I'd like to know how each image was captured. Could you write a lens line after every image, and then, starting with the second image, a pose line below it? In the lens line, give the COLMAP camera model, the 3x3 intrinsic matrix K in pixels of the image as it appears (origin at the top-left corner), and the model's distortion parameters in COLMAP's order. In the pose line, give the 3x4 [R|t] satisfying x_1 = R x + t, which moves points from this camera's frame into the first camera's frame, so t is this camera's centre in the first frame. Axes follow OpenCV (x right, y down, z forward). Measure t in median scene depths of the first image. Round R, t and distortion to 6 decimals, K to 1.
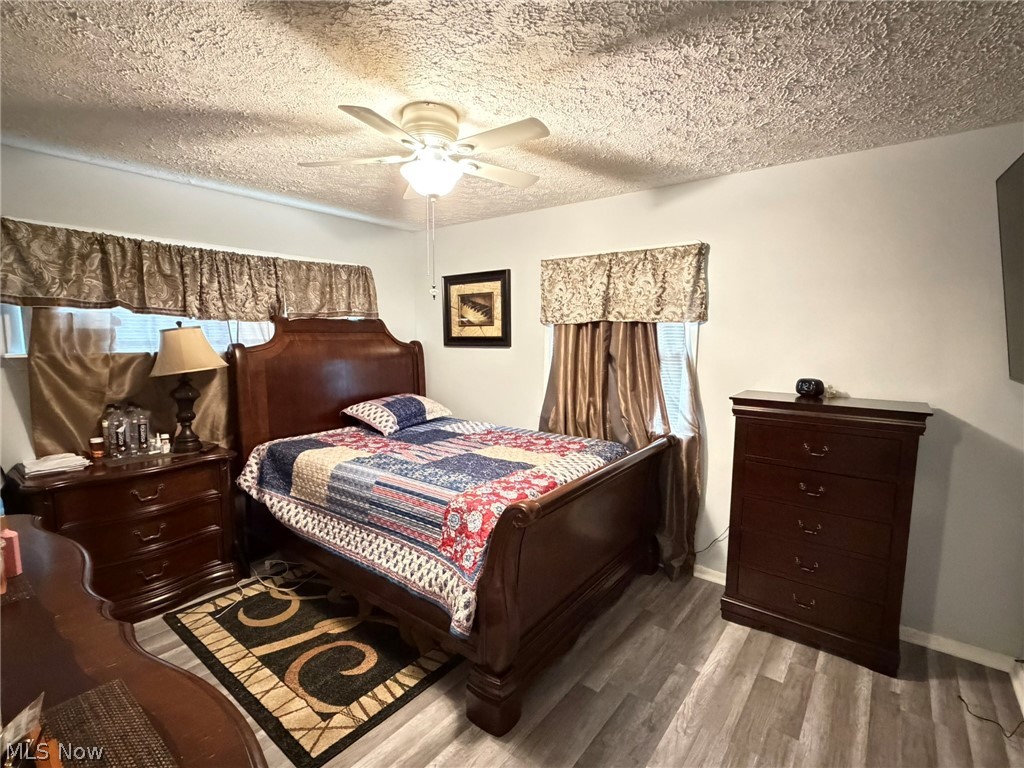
lens RADIAL K [[481.3, 0, 509.4], [0, 481.3, 388.8], [0, 0, 1]] dist [0.000329, -0.000150]
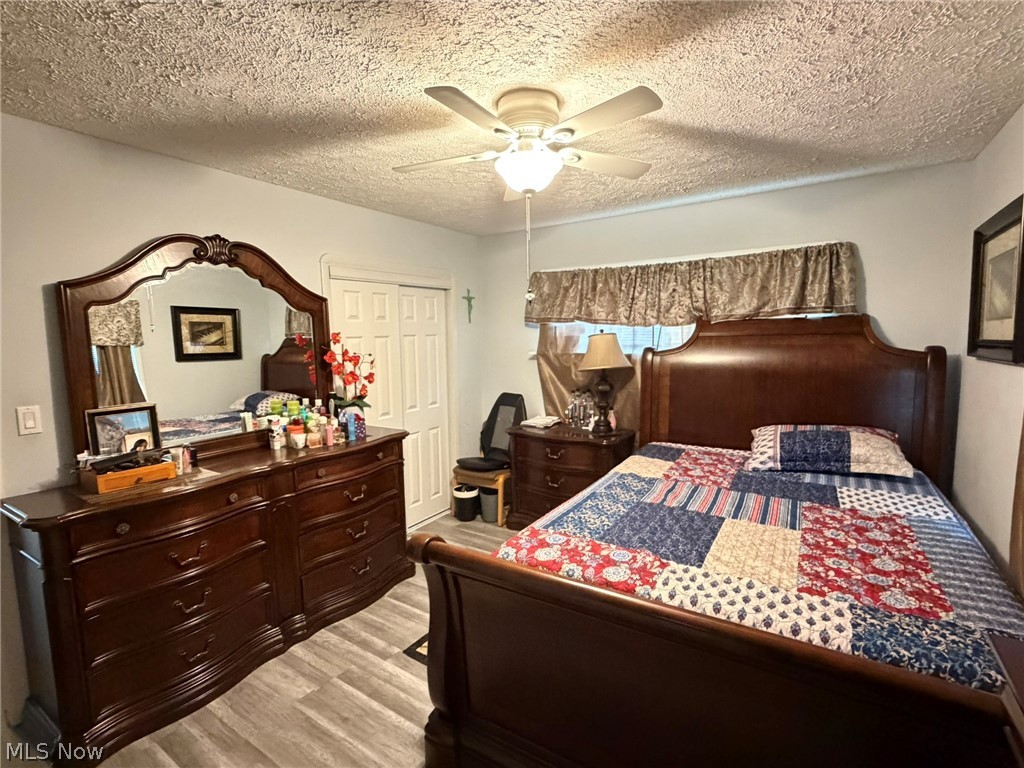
lens RADIAL K [[481.3, 0, 509.4], [0, 481.3, 388.8], [0, 0, 1]] dist [0.000329, -0.000150]
pose [[0.091967, 0.103450, -0.990374, 0.525958], [-0.098021, 0.990699, 0.094382, -0.076879], [0.990926, 0.088398, 0.101252, 0.615179]]
